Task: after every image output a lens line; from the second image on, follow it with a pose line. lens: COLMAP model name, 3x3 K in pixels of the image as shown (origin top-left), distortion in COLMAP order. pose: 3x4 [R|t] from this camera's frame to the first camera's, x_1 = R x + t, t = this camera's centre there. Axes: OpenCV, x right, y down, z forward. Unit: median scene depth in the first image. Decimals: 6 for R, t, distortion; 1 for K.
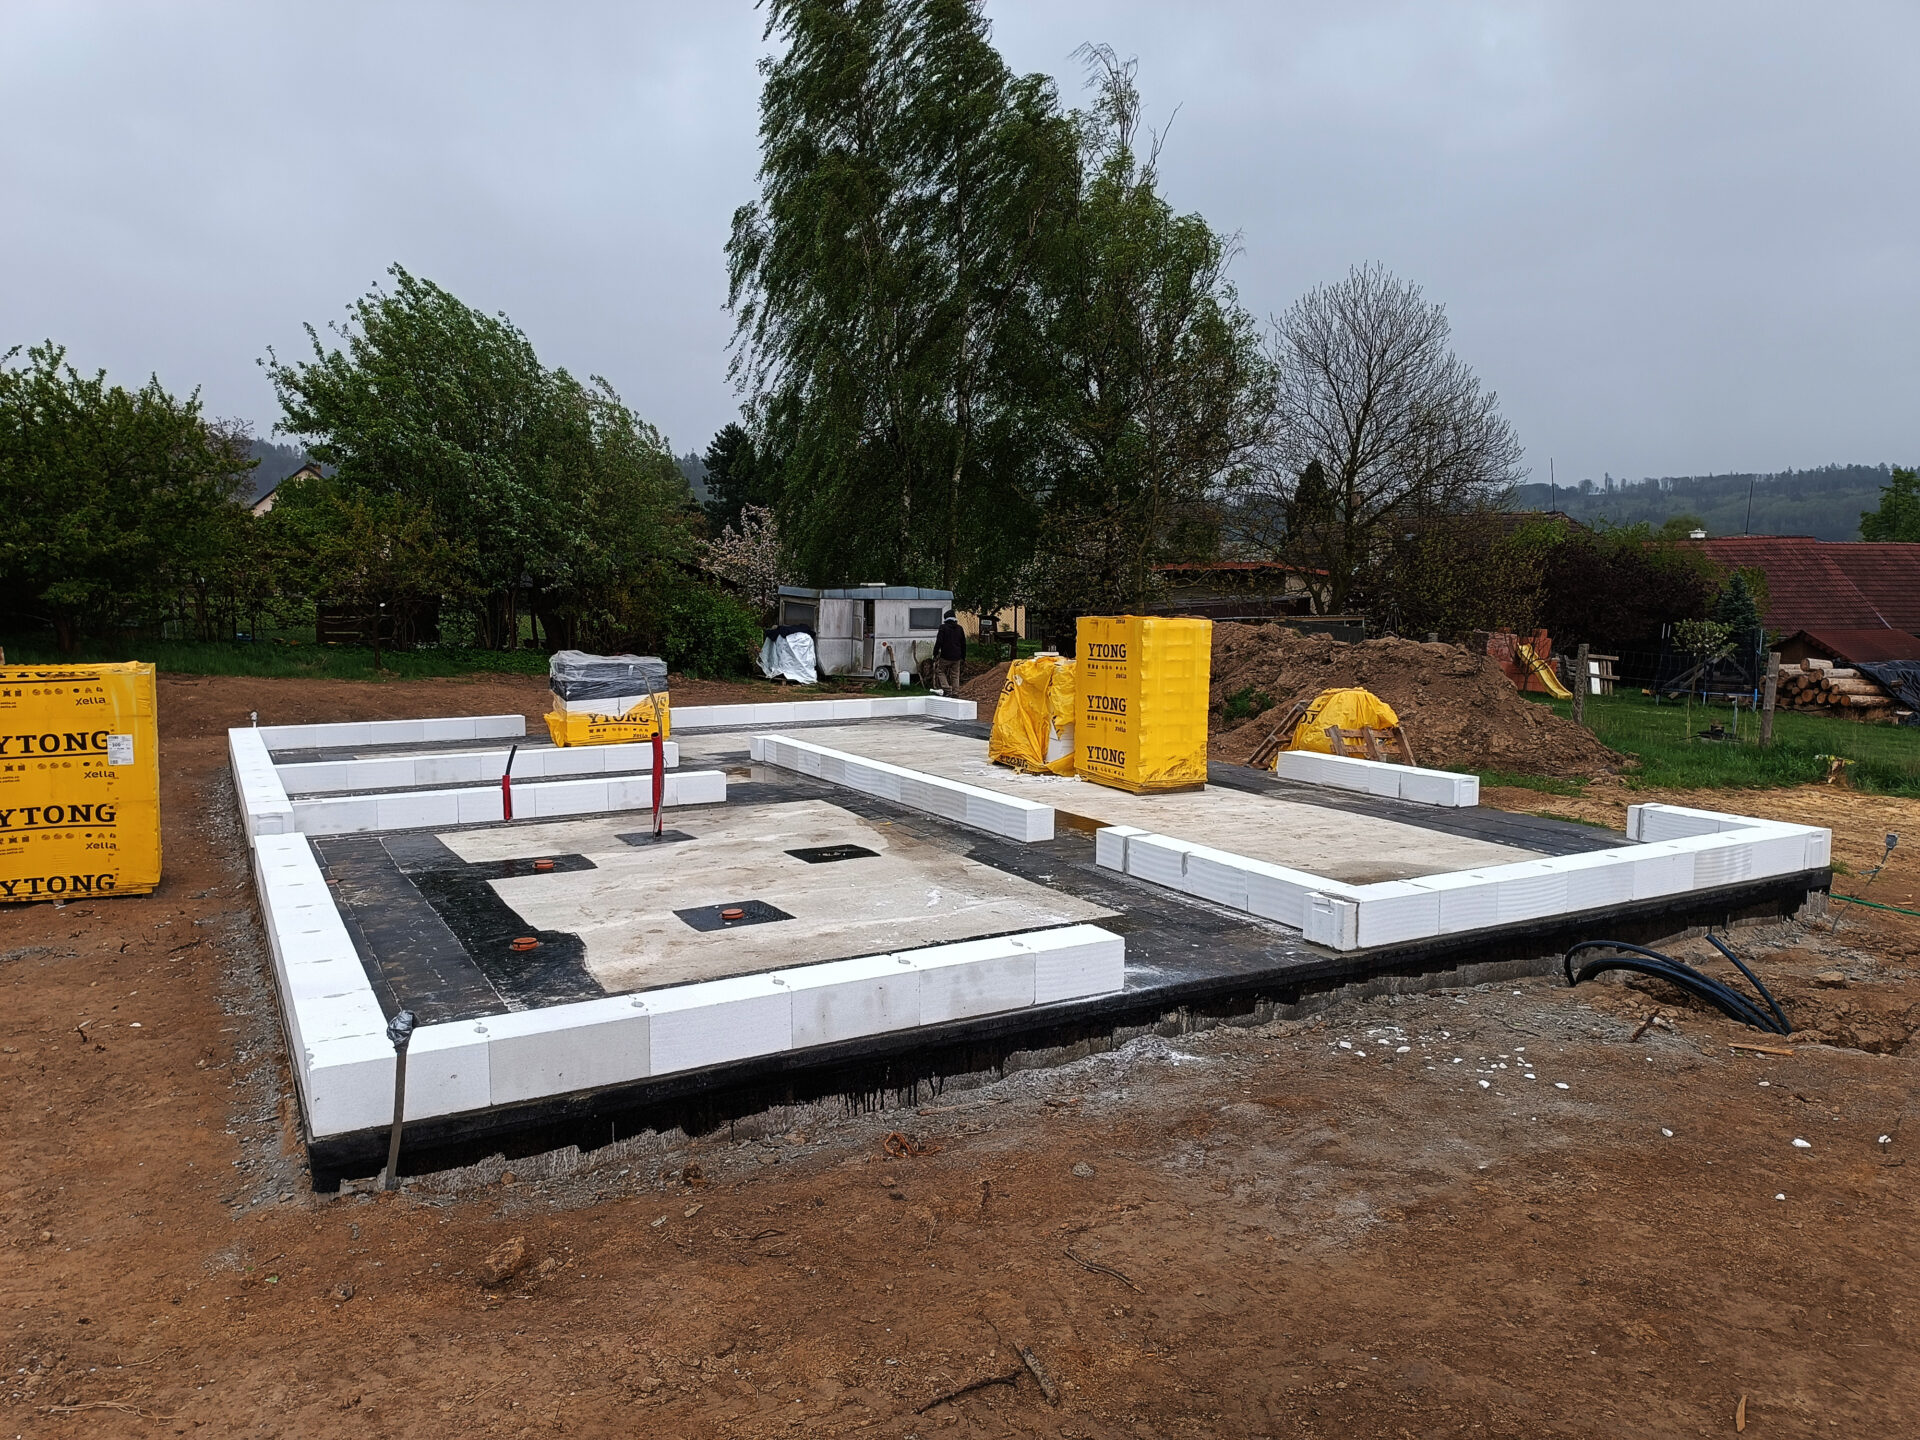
lens RADIAL K [[1352.3, 0, 968.1], [0, 1352.3, 731.3], [0, 0, 1]] dist [0.055109, -0.052957]
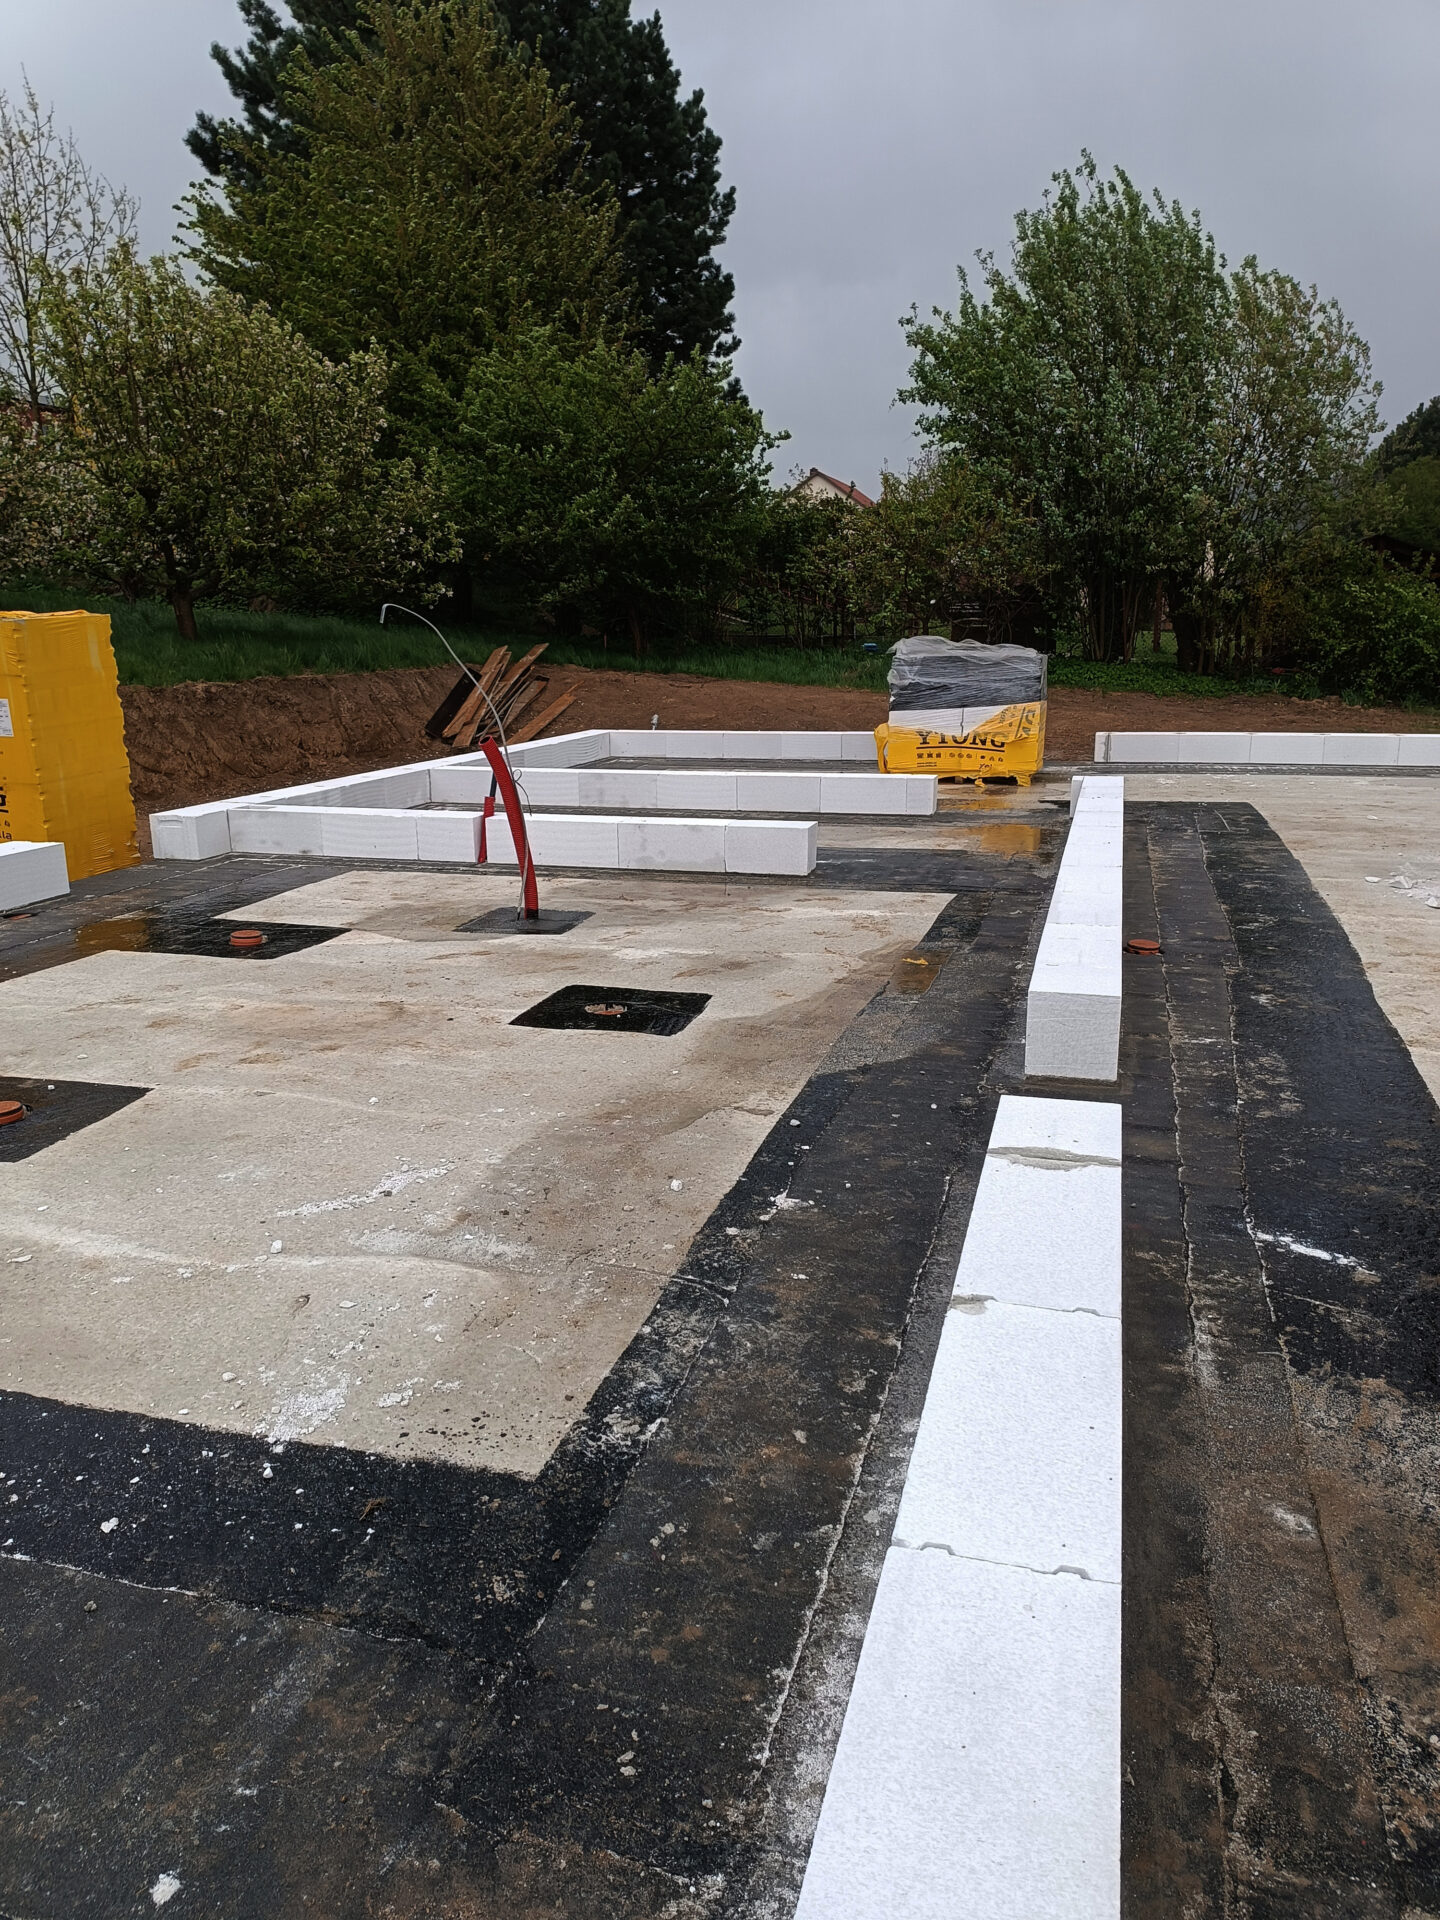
lens RADIAL K [[1352.3, 0, 716.3], [0, 1352.3, 1019.9], [0, 0, 1]] dist [0.055109, -0.052957]
pose [[0.694313, 0.192301, -0.693505, 0.158955], [-0.066687, 0.976685, 0.204059, -0.002992], [0.716576, -0.095433, 0.690949, 0.428714]]
